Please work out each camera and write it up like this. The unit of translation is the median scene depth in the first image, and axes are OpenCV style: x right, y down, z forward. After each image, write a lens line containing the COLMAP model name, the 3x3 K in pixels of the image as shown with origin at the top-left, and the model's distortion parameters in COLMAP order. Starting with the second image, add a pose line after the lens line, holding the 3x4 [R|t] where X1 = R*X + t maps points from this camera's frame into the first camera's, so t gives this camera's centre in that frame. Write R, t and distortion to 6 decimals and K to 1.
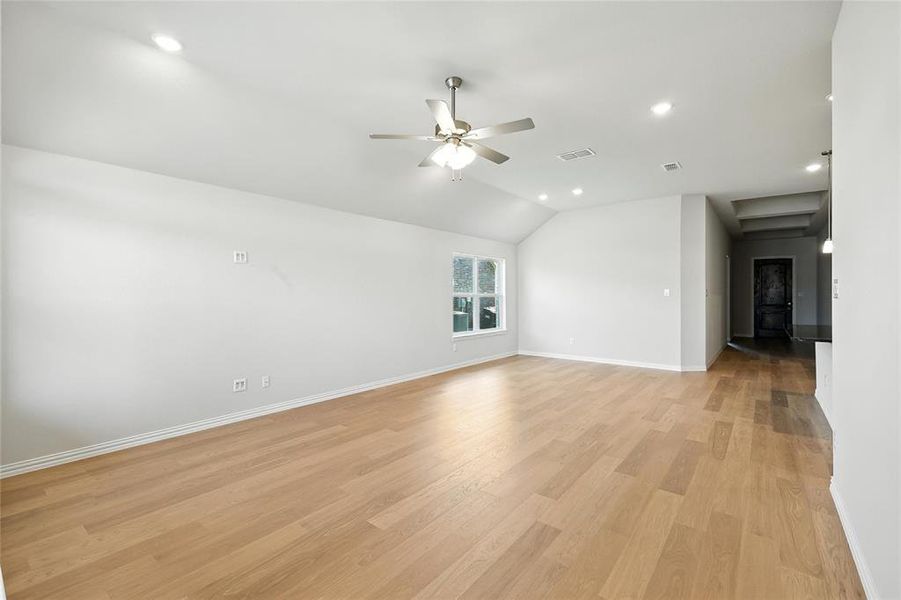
lens RADIAL K [[398.8, 0, 452.2], [0, 398.8, 292.0], [0, 0, 1]] dist [0.004153, 0.001551]
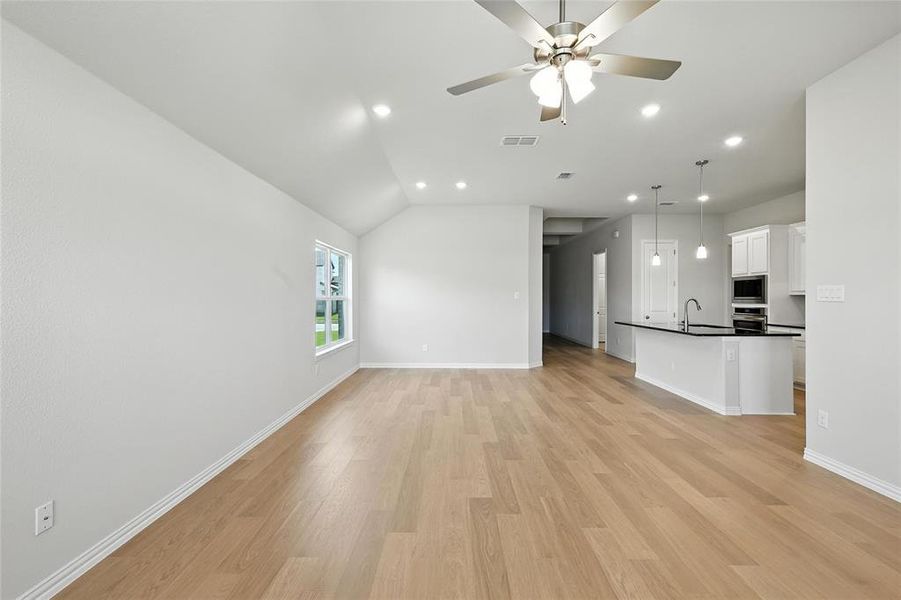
lens RADIAL K [[398.8, 0, 451.6], [0, 398.8, 292.7], [0, 0, 1]] dist [0.004153, 0.001551]
pose [[0.789379, 0.007768, 0.613857, -0.242601], [-0.004617, 0.999967, -0.006717, 0.002099], [-0.613889, 0.002468, 0.789388, 0.266649]]
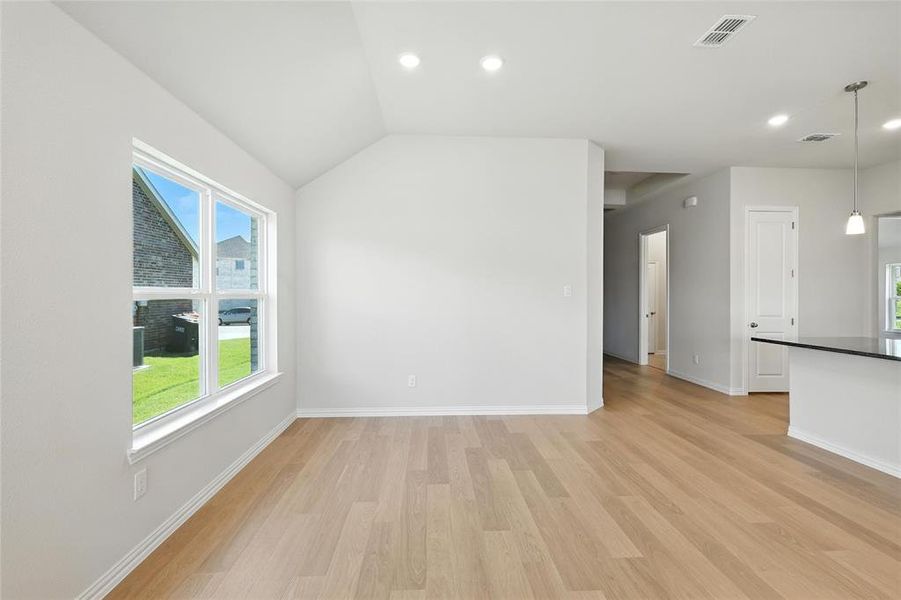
lens RADIAL K [[398.8, 0, 449.9], [0, 398.8, 292.2], [0, 0, 1]] dist [0.004153, 0.001551]
pose [[0.752008, 0.005897, 0.659128, -0.015630], [-0.006304, 0.999979, -0.001754, 0.005878], [-0.659124, -0.002836, 0.752029, 0.635391]]
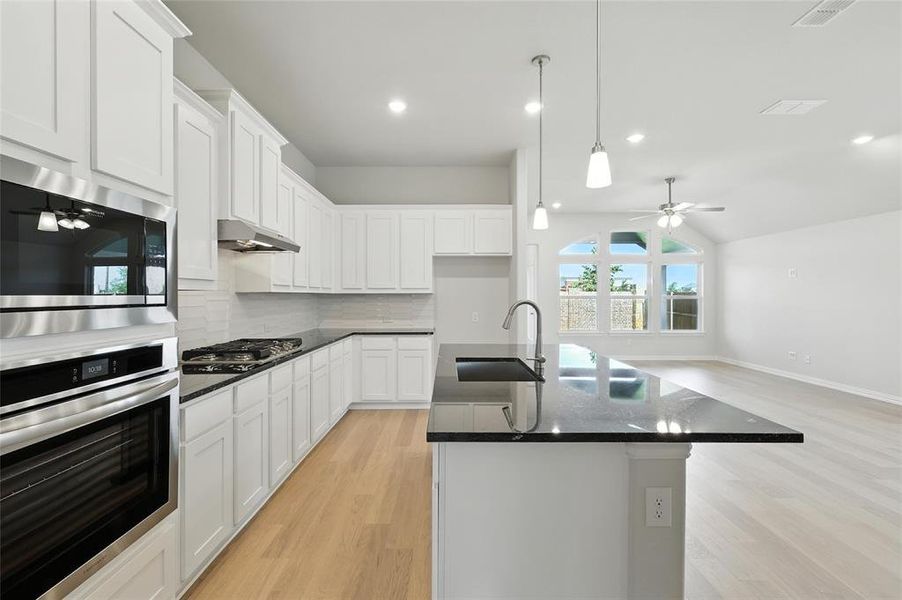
lens RADIAL K [[399.3, 0, 450.2], [0, 399.3, 295.0], [0, 0, 1]] dist [0.004153, 0.001551]
pose [[-0.785173, -0.003025, -0.619269, 0.860055], [0.000664, 0.999983, -0.005727, 0.003436], [0.619276, -0.004908, -0.785158, 0.811817]]
